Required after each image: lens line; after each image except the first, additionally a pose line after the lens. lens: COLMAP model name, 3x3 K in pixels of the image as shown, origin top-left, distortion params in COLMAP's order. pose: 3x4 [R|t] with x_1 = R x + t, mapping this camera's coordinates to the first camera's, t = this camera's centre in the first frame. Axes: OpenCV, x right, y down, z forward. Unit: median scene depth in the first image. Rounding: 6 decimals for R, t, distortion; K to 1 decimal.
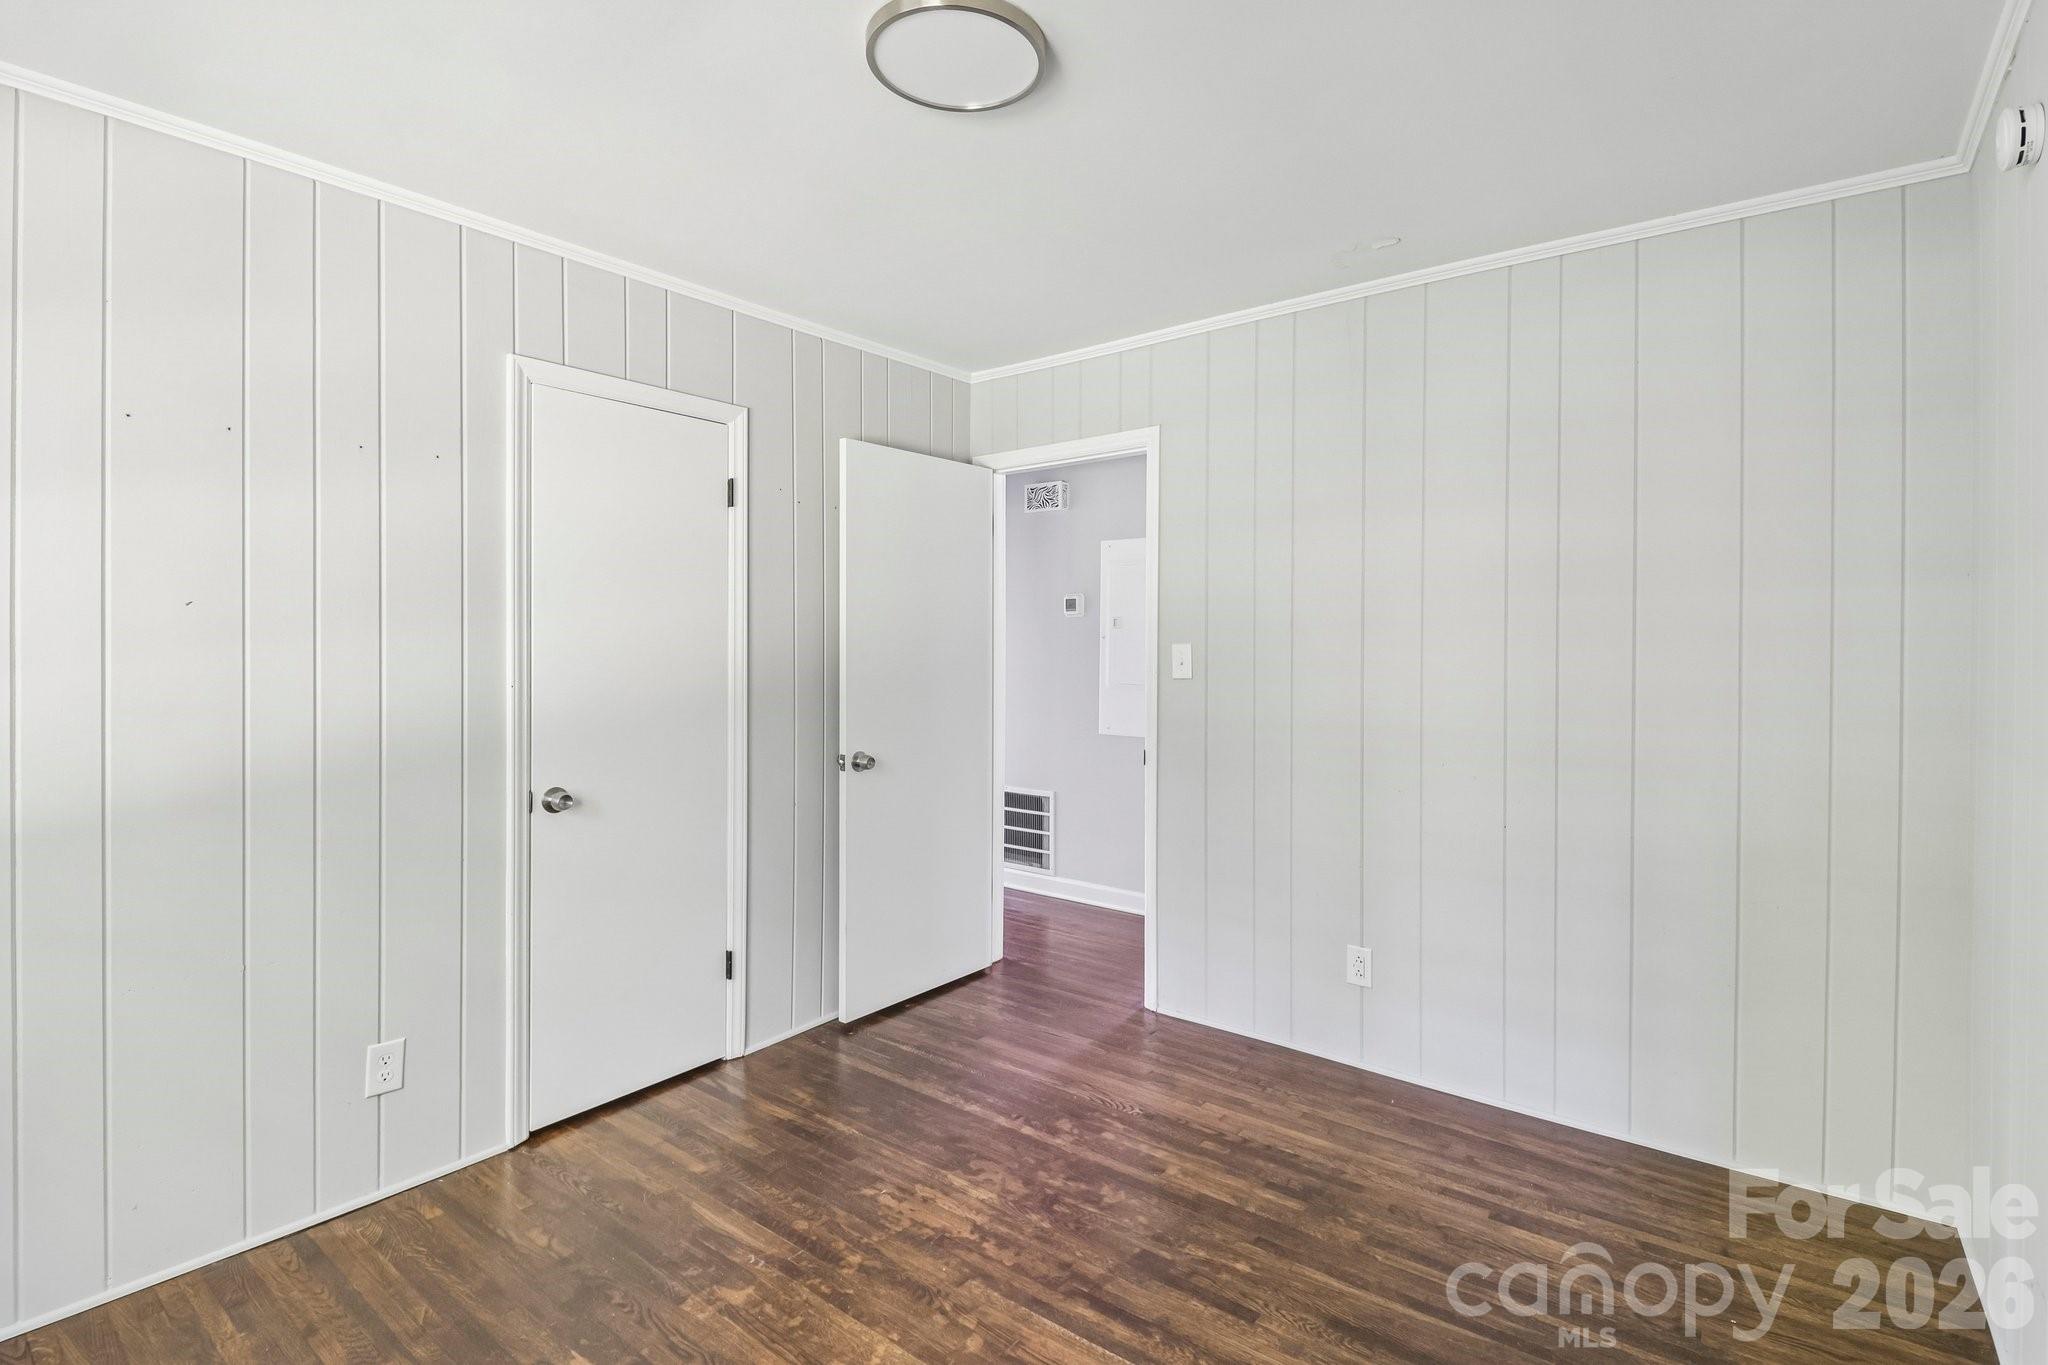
lens RADIAL K [[954.7, 0, 1039.4], [0, 954.7, 650.1], [0, 0, 1]] dist [0.016267, -0.021855]
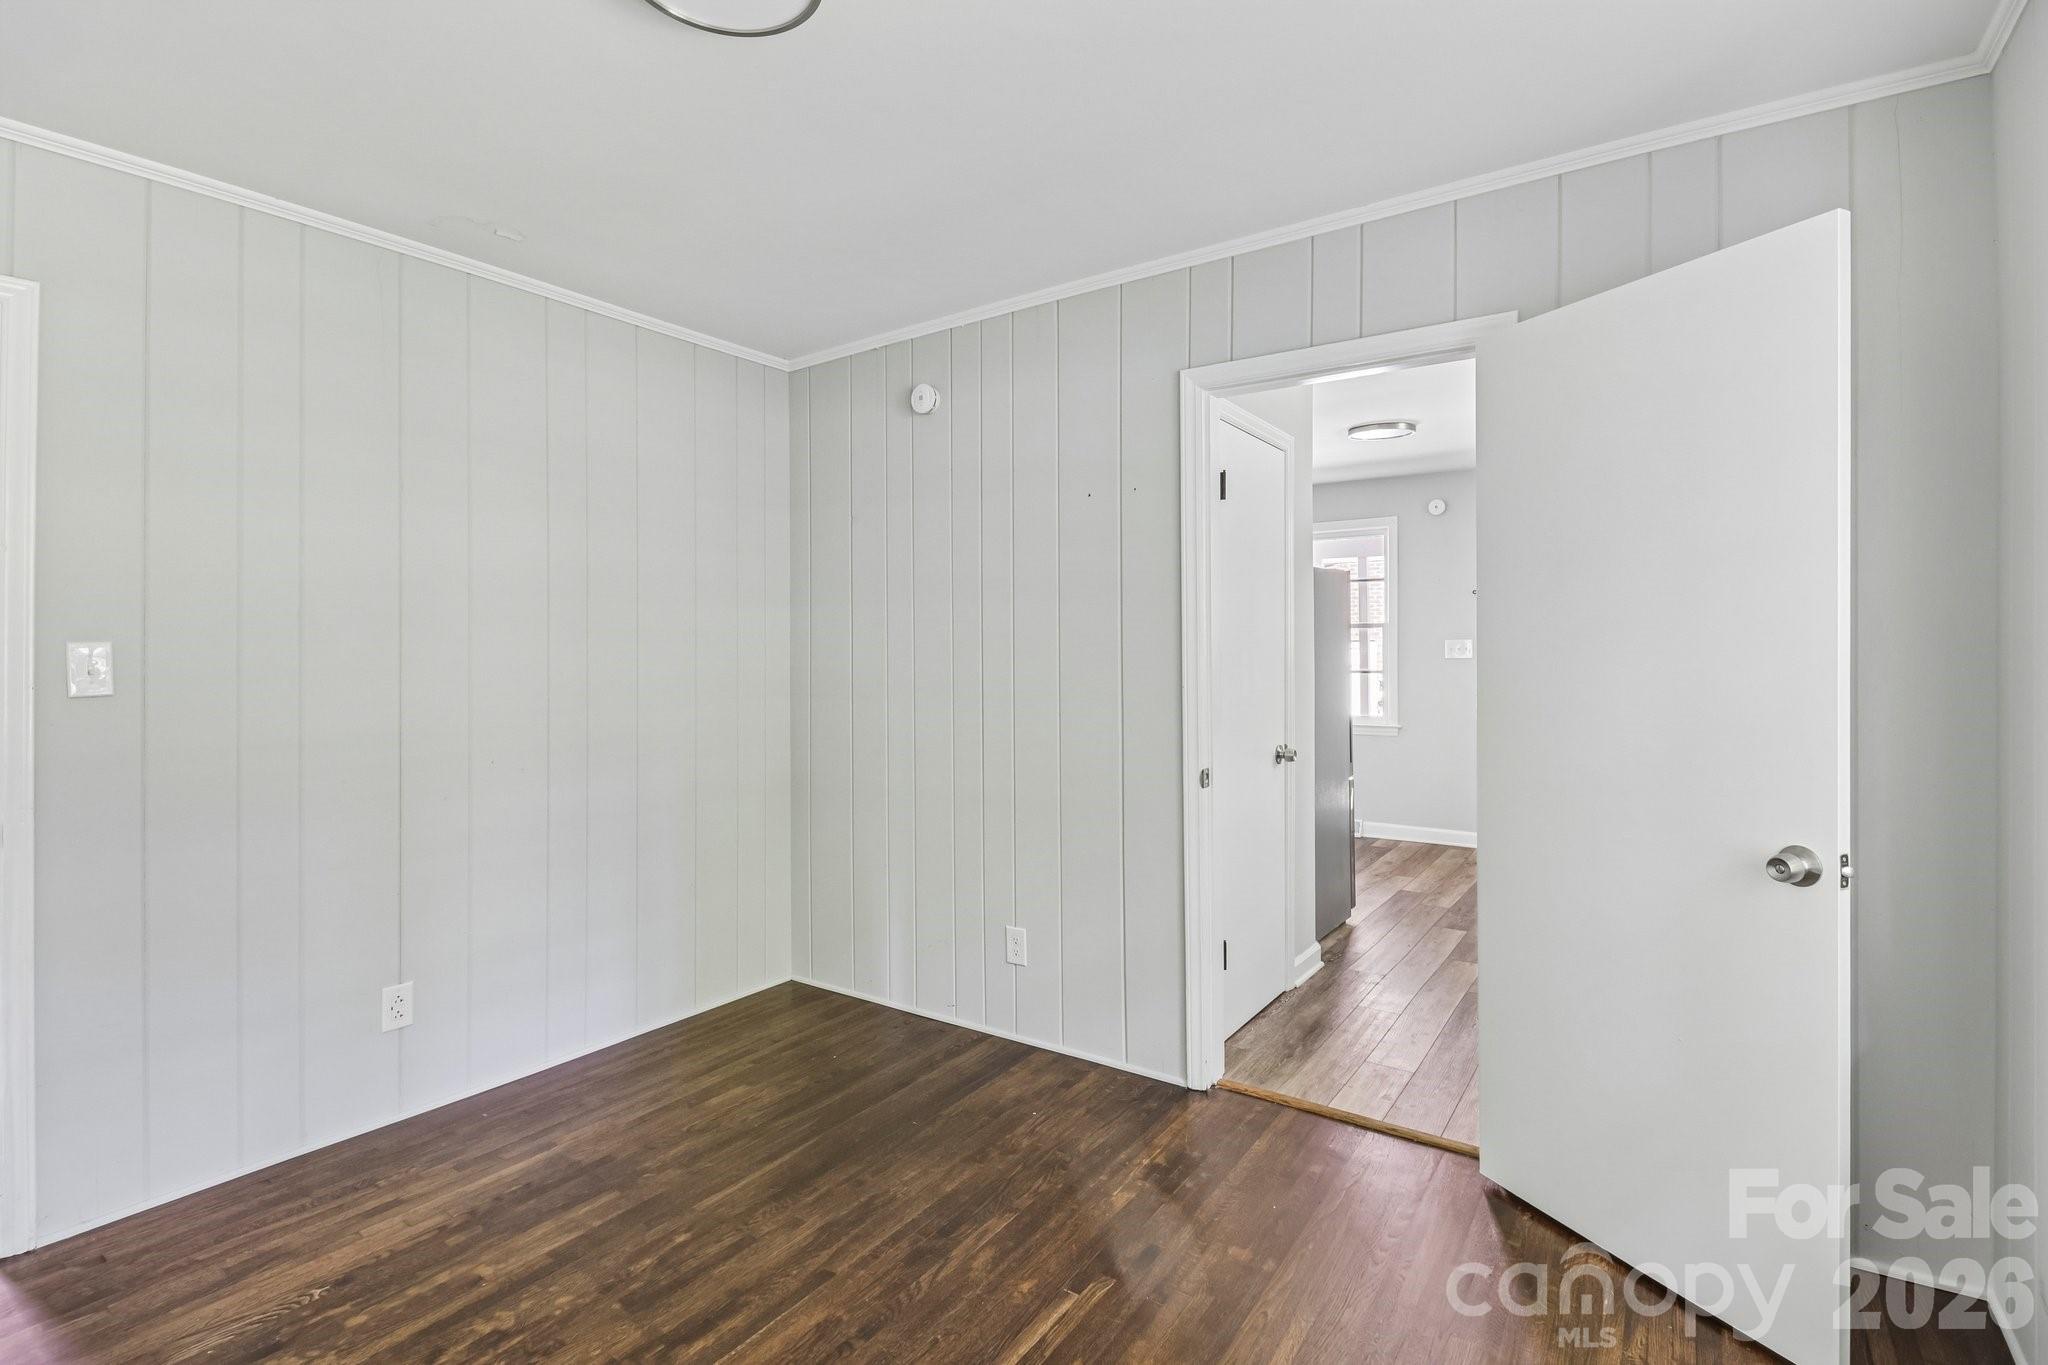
lens RADIAL K [[954.7, 0, 1039.4], [0, 954.7, 650.1], [0, 0, 1]] dist [0.016267, -0.021855]
pose [[-0.047090, -0.003404, 0.998885, -0.711898], [0.006018, 0.999975, 0.003691, -0.000362], [-0.998873, 0.006185, -0.047068, 0.547683]]
